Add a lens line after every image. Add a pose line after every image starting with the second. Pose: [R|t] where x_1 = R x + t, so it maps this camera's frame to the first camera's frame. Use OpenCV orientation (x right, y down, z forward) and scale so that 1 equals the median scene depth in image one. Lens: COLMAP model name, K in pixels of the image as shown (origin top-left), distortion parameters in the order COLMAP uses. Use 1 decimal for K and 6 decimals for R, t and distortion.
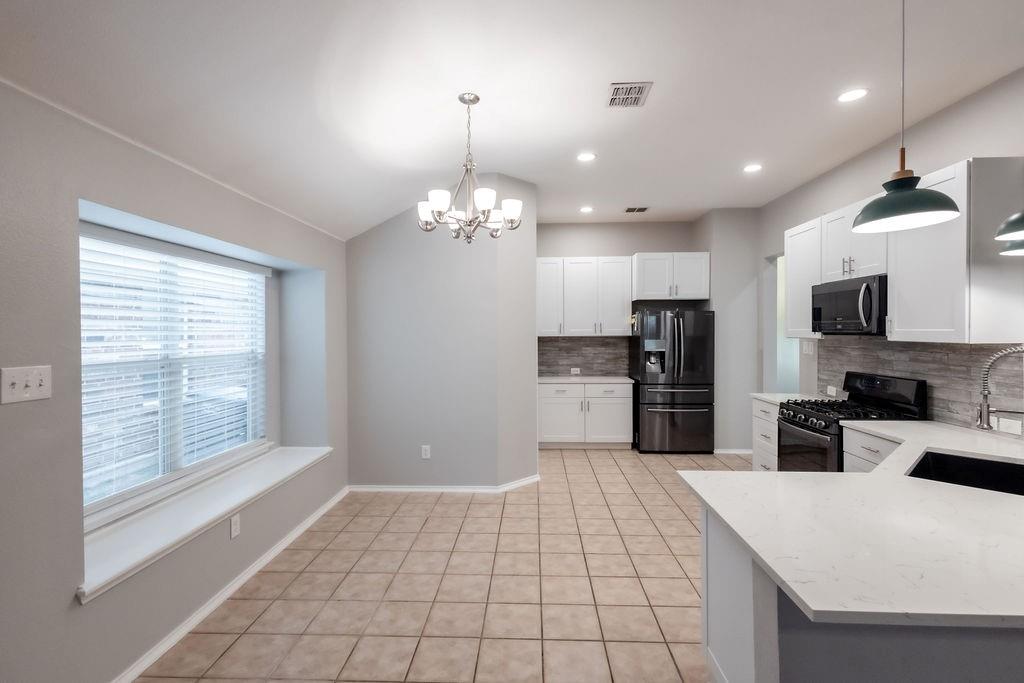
lens RADIAL K [[472.8, 0, 514.2], [0, 472.8, 336.1], [0, 0, 1]] dist [0.006074, 0.000080]
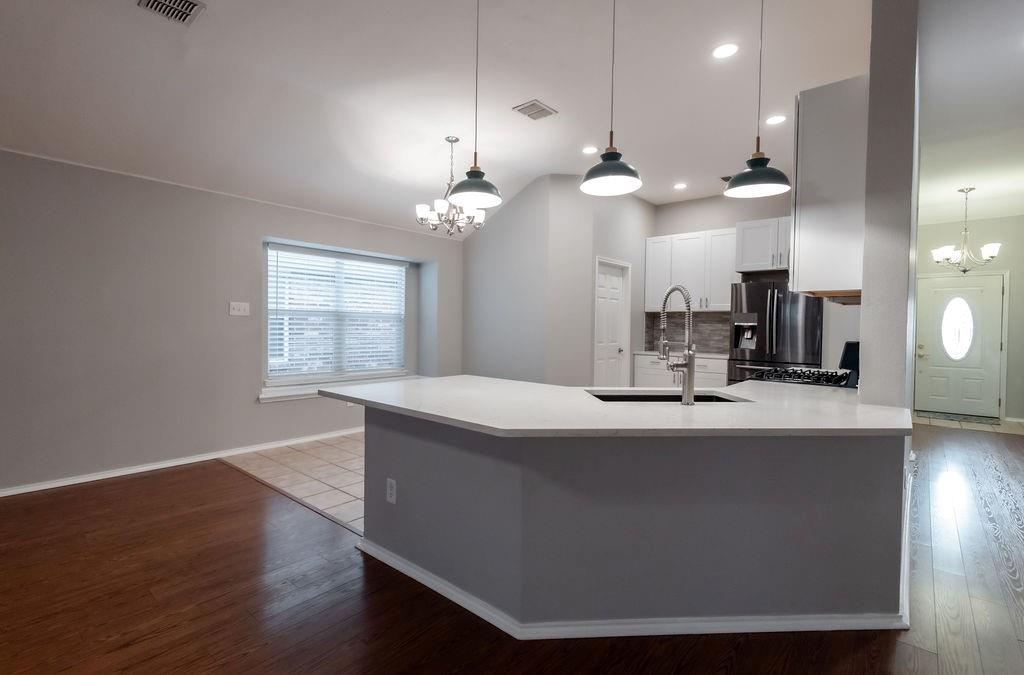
lens RADIAL K [[478.3, 0, 506.6], [0, 478.3, 334.0], [0, 0, 1]] dist [0.007085, 0.000401]
pose [[0.782592, 0.027055, -0.621947, 0.670907], [-0.024552, 0.999619, 0.012590, 0.063308], [0.622051, 0.005417, 0.782958, -0.057340]]
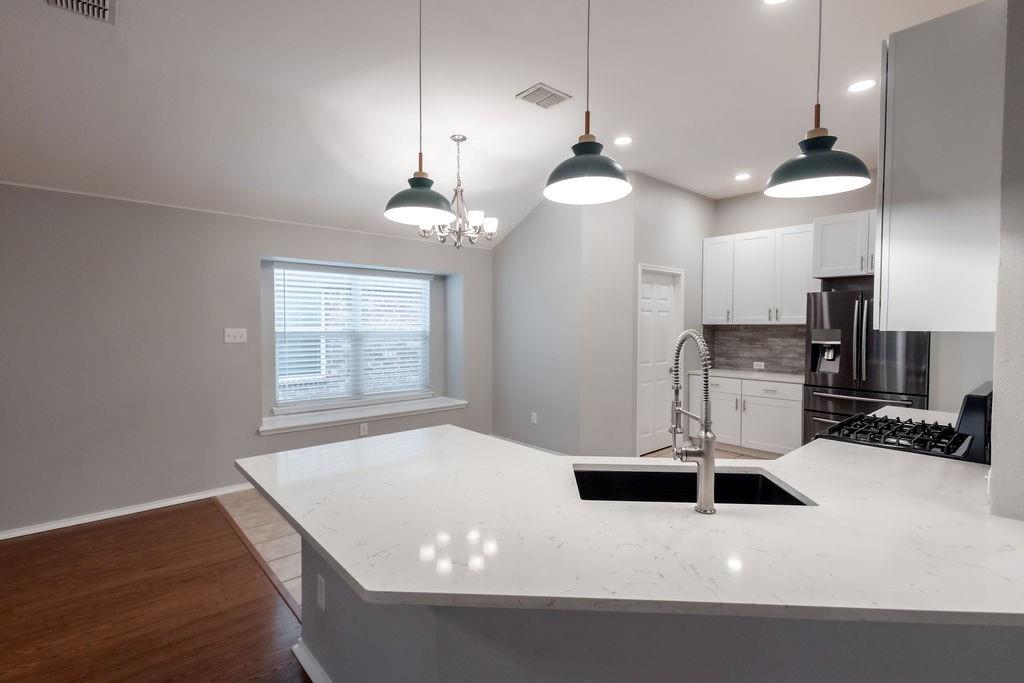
lens RADIAL K [[479.7, 0, 513.5], [0, 479.7, 336.6], [0, 0, 1]] dist [0.008915, -0.000463]
pose [[0.694117, 0.026017, -0.719392, 0.656402], [-0.013062, 0.999637, 0.023549, 0.010435], [0.719744, -0.006949, 0.694205, 0.118966]]
